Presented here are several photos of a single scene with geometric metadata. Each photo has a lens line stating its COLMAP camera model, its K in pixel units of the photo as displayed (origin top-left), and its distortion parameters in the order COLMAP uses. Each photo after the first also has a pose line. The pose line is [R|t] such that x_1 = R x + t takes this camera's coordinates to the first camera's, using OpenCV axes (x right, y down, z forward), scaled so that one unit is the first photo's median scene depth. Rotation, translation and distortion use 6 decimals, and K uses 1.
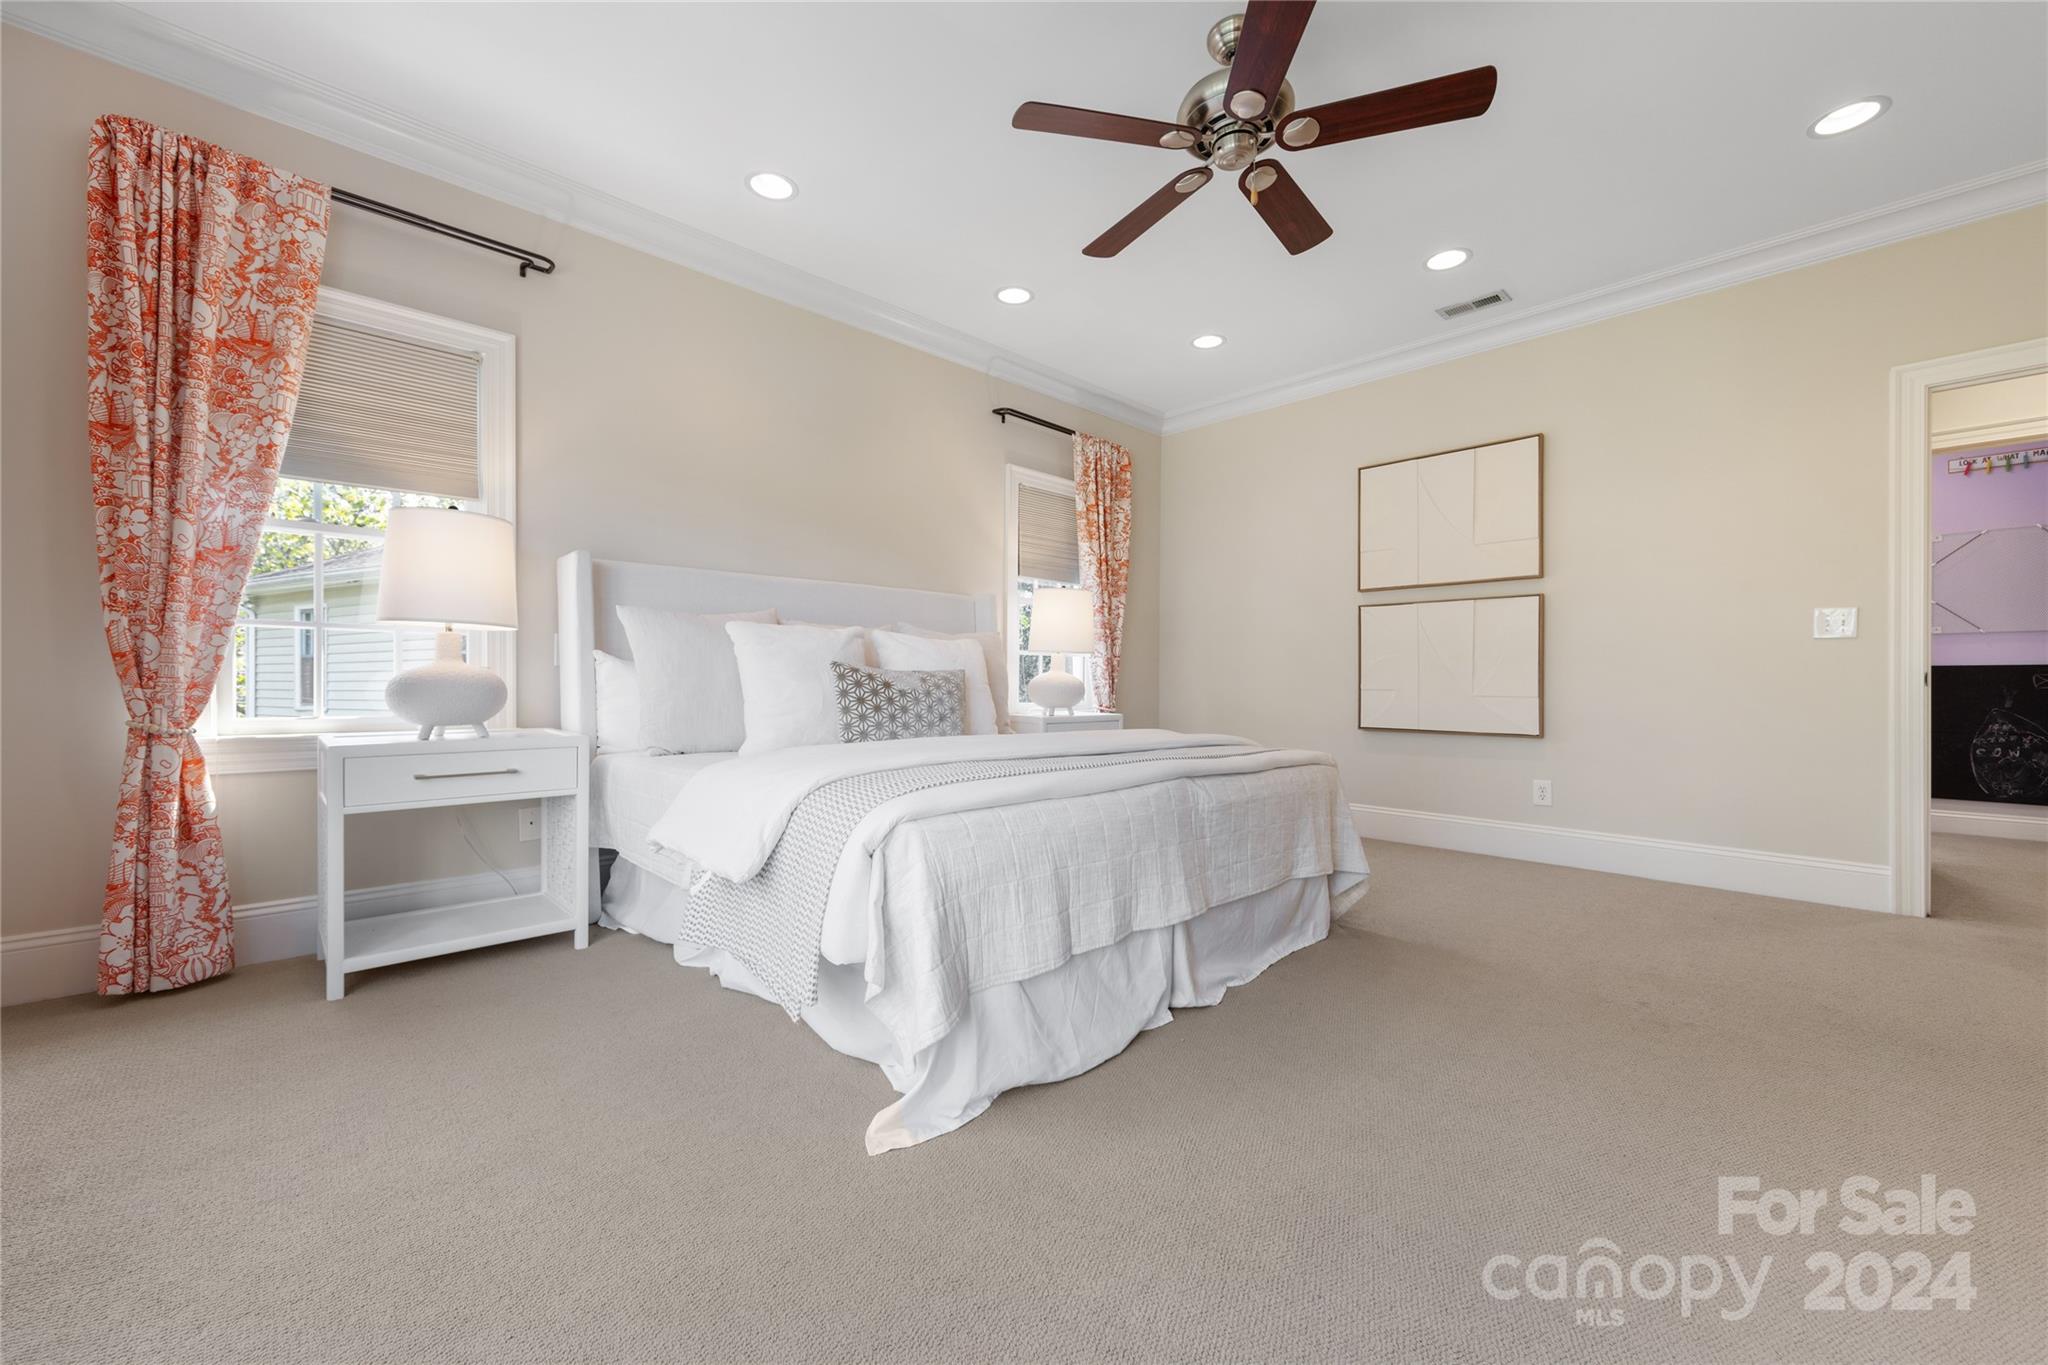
lens RADIAL K [[799.0, 0, 1022.7], [0, 799.0, 688.5], [0, 0, 1]] dist [-0.001935, 0.000425]
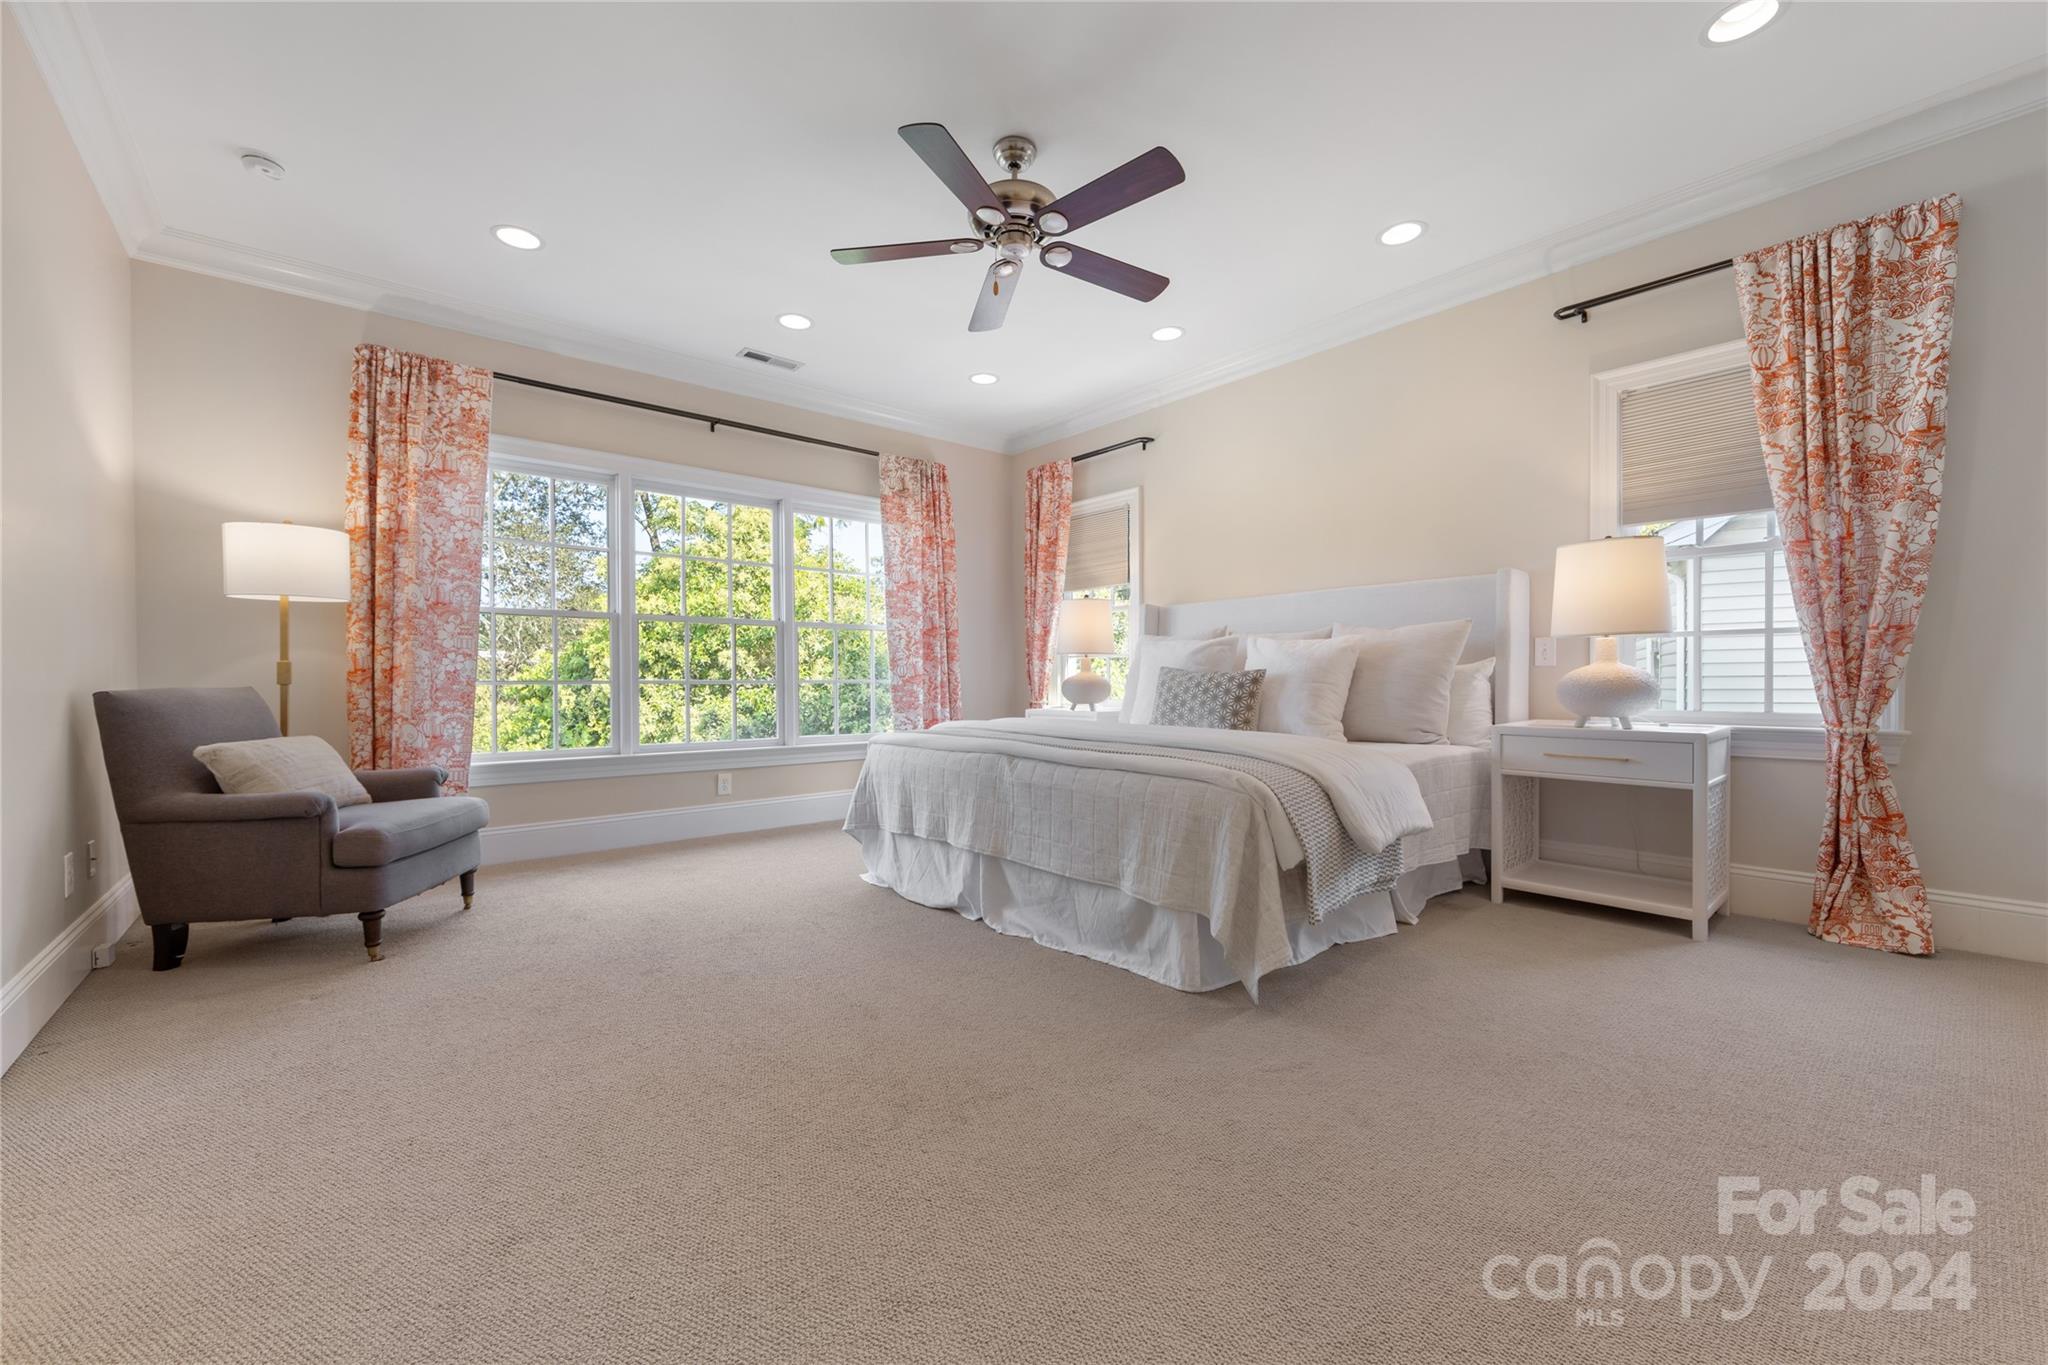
lens RADIAL K [[799.0, 0, 1022.7], [0, 799.0, 688.5], [0, 0, 1]] dist [-0.001935, 0.000425]
pose [[-0.053150, 0.009921, -0.998537, 1.141978], [-0.000575, 0.999950, 0.009966, -0.009561], [0.998586, 0.001104, -0.053141, 0.824273]]
